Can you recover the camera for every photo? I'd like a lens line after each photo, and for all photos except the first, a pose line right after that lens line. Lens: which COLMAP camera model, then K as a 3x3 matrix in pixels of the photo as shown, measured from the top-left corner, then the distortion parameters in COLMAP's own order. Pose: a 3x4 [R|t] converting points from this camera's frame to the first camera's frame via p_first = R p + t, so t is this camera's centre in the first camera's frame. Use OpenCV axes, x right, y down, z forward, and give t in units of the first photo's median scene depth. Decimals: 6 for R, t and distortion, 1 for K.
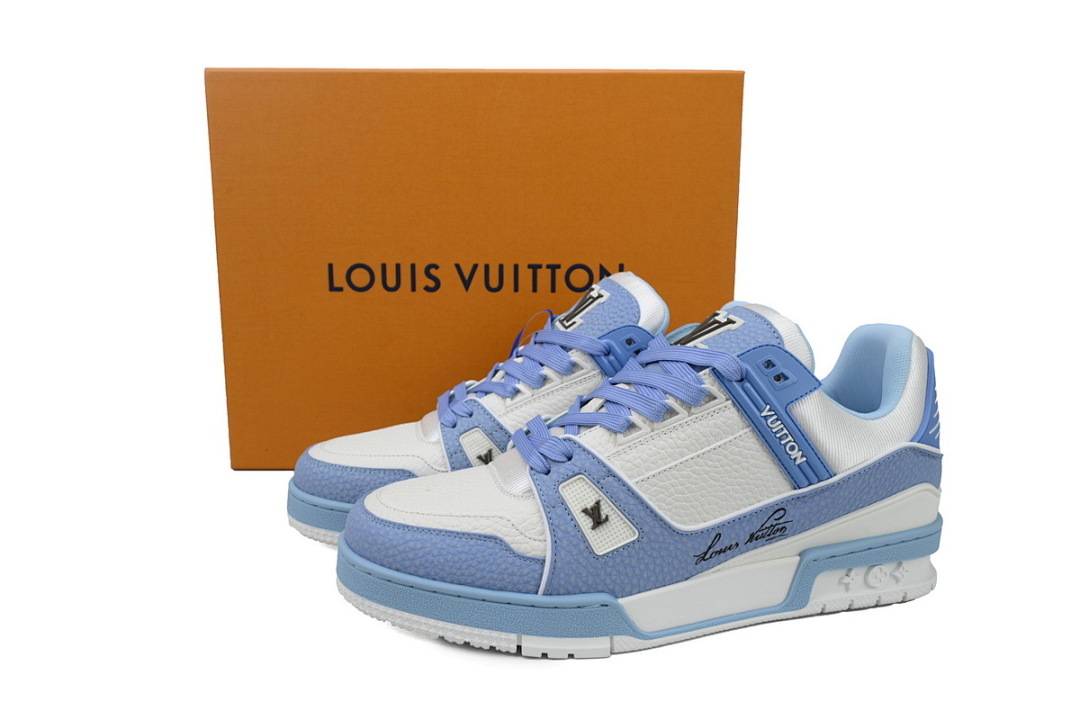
lens RADIAL K [[813.9, 0, 540.0], [0, 813.9, 360.0], [0, 0, 1]] dist [0.000675, -0.001052]
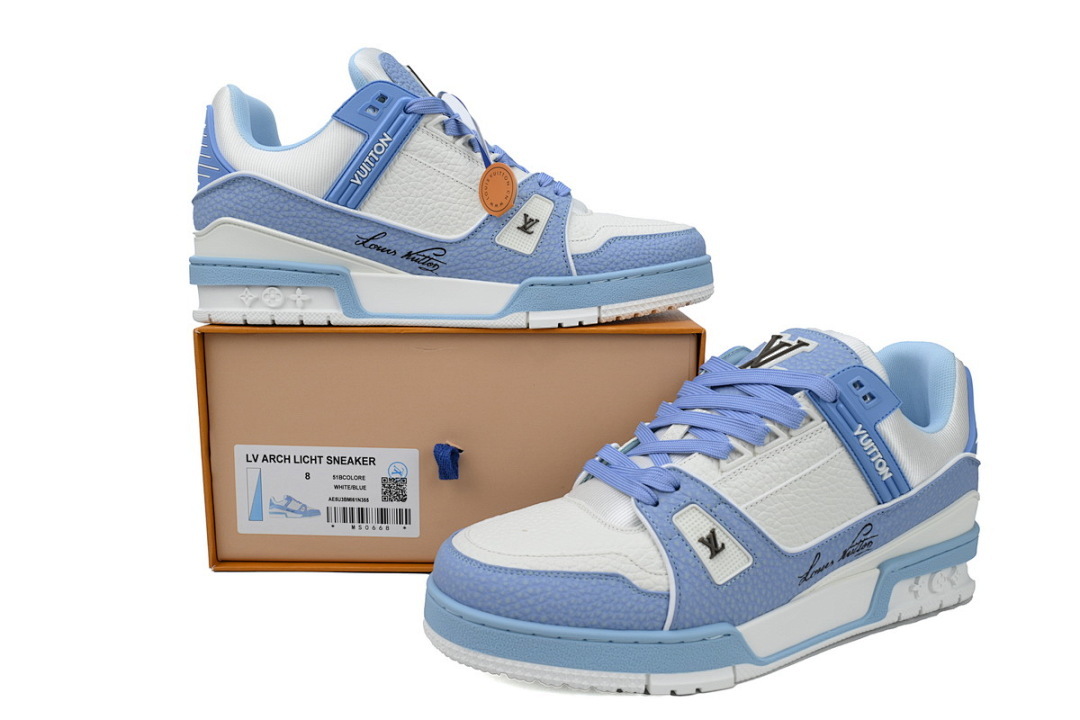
lens RADIAL K [[813.9, 0, 540.0], [0, 813.9, 360.0], [0, 0, 1]] dist [0.000675, -0.001052]
pose [[0.982216, -0.032252, 0.184963, -0.307429], [0.036430, 0.999151, -0.019235, -0.021010], [-0.184185, 0.025631, 0.982557, 0.060605]]
